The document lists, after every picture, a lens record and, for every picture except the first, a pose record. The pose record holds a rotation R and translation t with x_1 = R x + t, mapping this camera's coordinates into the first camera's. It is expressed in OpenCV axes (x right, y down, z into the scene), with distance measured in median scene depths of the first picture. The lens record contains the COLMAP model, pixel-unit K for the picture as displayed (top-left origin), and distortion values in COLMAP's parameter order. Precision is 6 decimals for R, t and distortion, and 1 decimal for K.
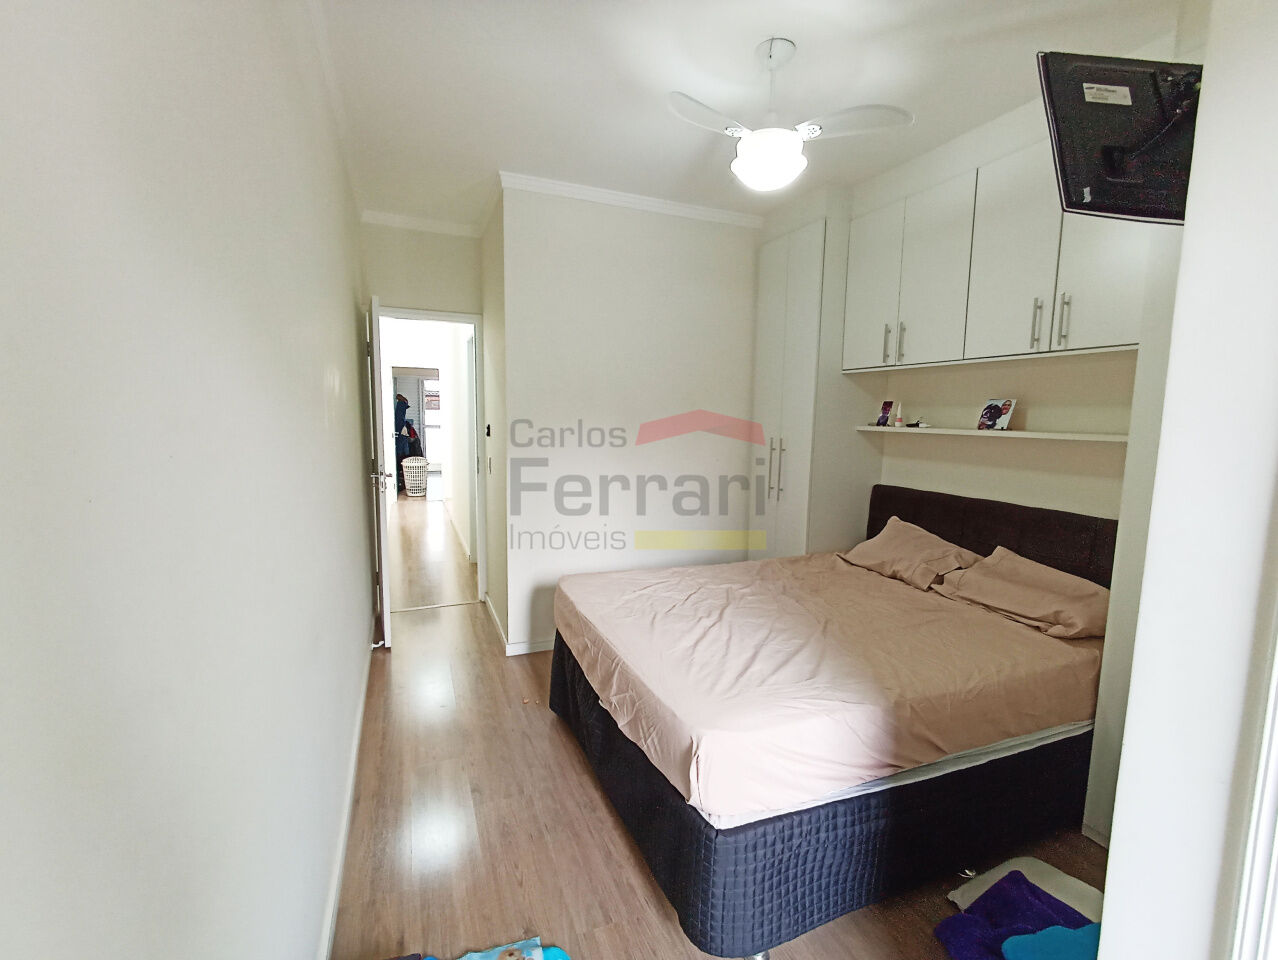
lens RADIAL K [[584.6, 0, 640.0], [0, 584.6, 480.9], [0, 0, 1]] dist [0.002026, 0.000938]
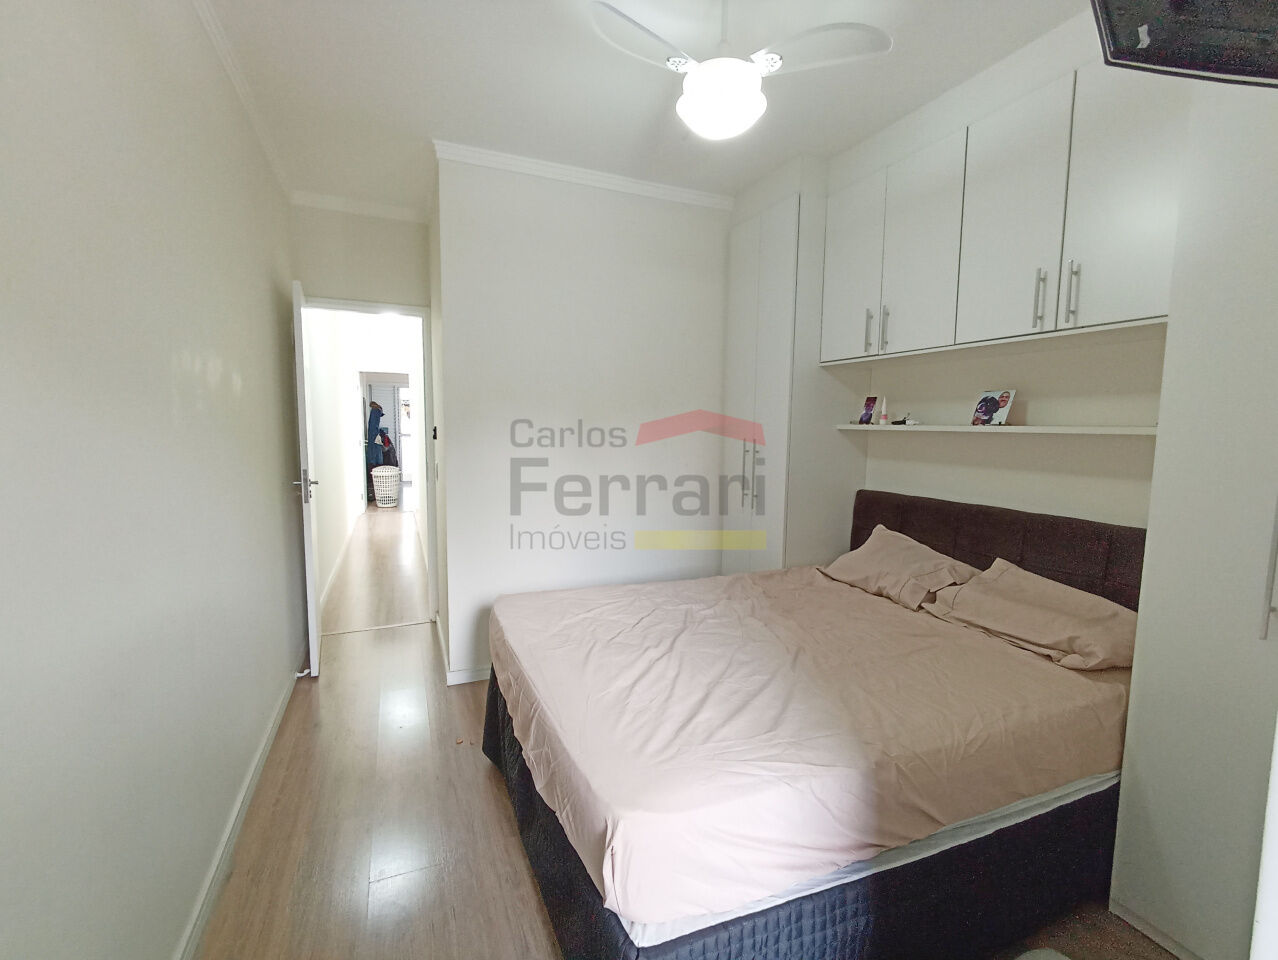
lens RADIAL K [[584.6, 0, 637.6], [0, 584.6, 480.2], [0, 0, 1]] dist [0.002026, 0.000938]
pose [[0.999943, -0.005492, 0.009196, 0.077686], [0.005662, 0.999813, -0.018474, 0.009283], [-0.009092, 0.018526, 0.999787, 0.149528]]
